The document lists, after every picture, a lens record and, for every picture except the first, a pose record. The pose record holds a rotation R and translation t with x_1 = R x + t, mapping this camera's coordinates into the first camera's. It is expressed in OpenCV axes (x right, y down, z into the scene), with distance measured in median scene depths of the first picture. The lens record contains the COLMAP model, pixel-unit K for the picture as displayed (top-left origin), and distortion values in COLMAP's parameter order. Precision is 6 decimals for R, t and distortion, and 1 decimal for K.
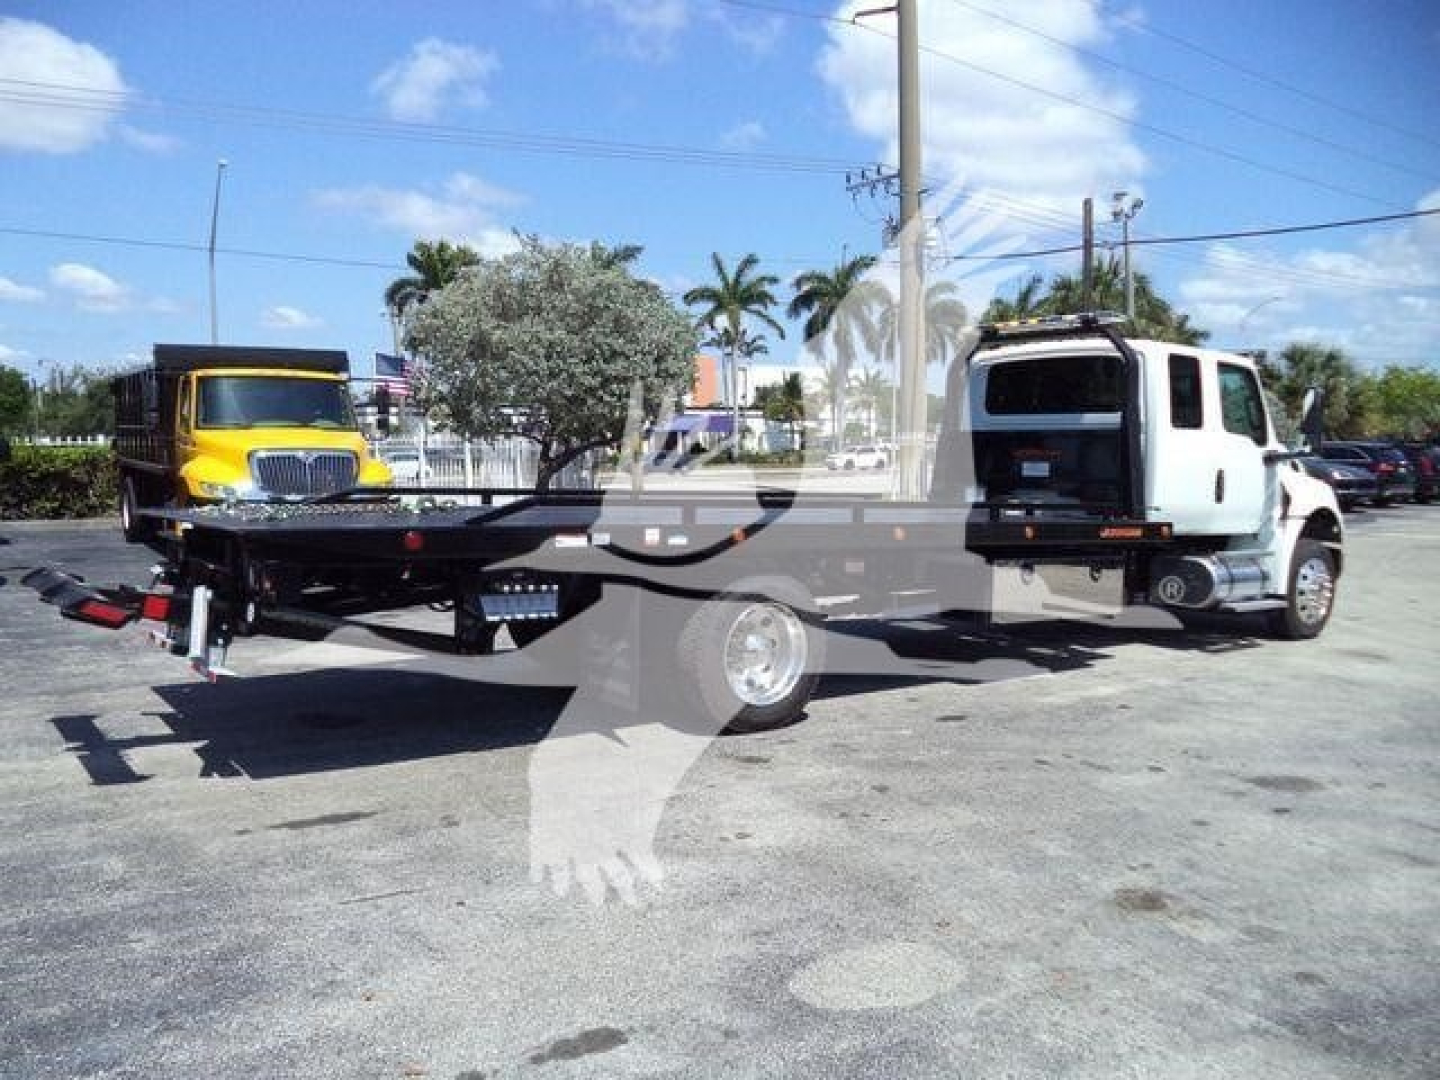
lens RADIAL K [[1202.6, 0, 720.0], [0, 1202.6, 540.0], [0, 0, 1]] dist [-0.050942, 0.051750]
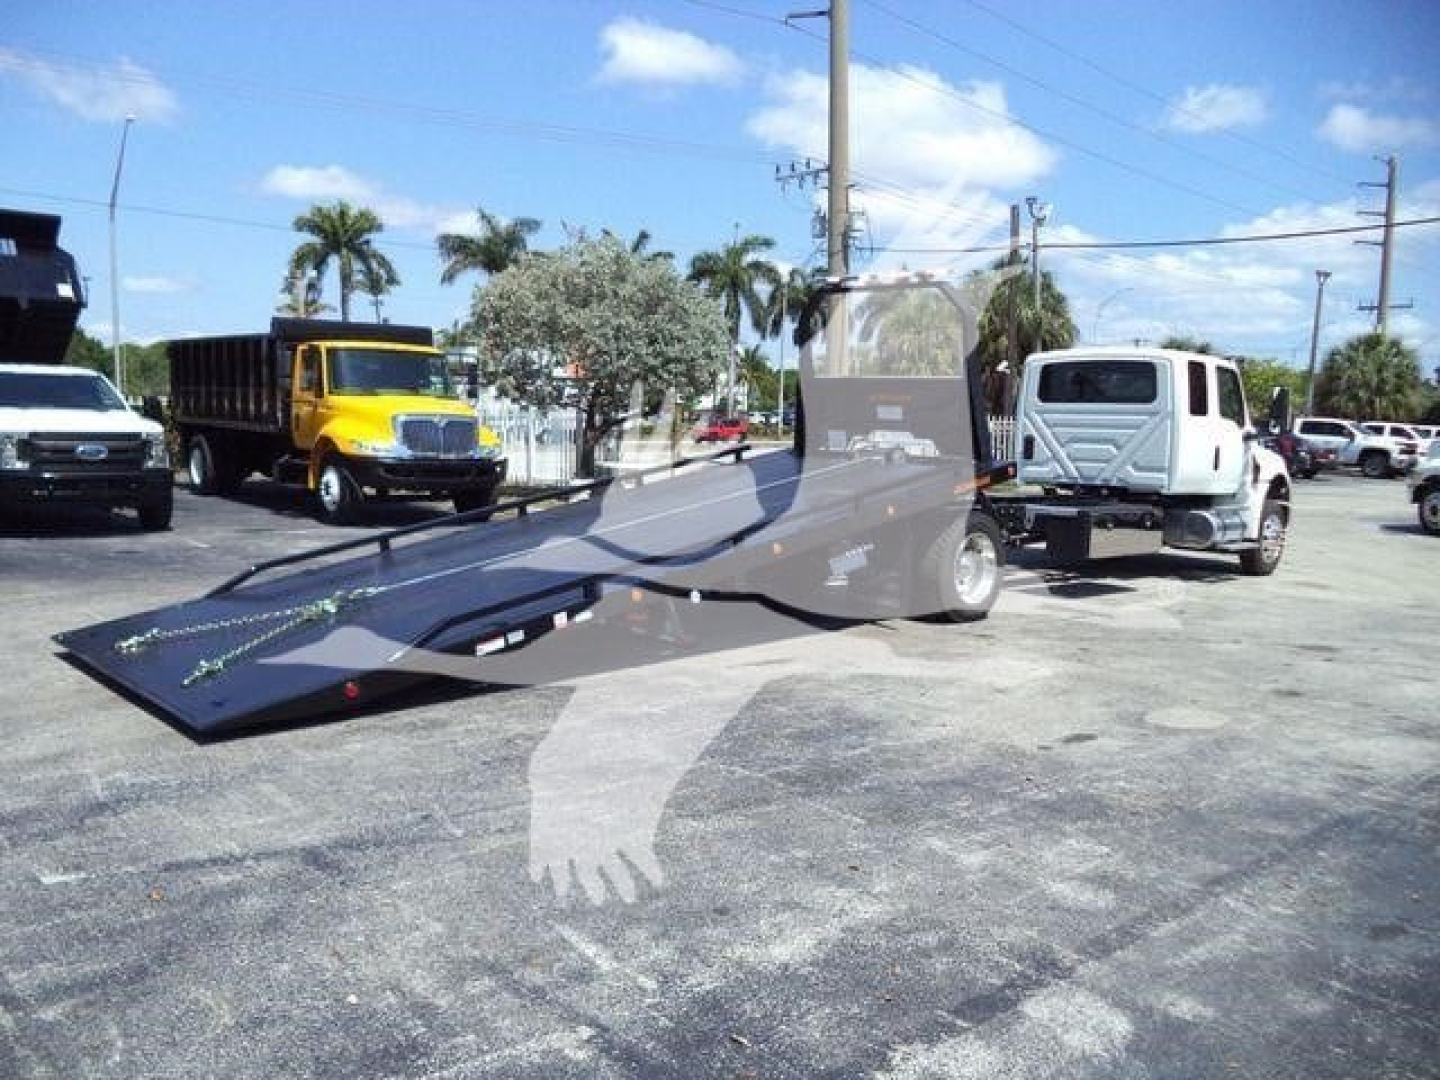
lens RADIAL K [[1209.6, 0, 720.0], [0, 1209.6, 540.0], [0, 0, 1]] dist [-0.005484, -0.013685]
pose [[0.991326, 0.007049, 0.131236, -0.195461], [-0.010019, 0.999708, 0.021983, 0.014742], [-0.131043, -0.023107, 0.991107, -0.173687]]
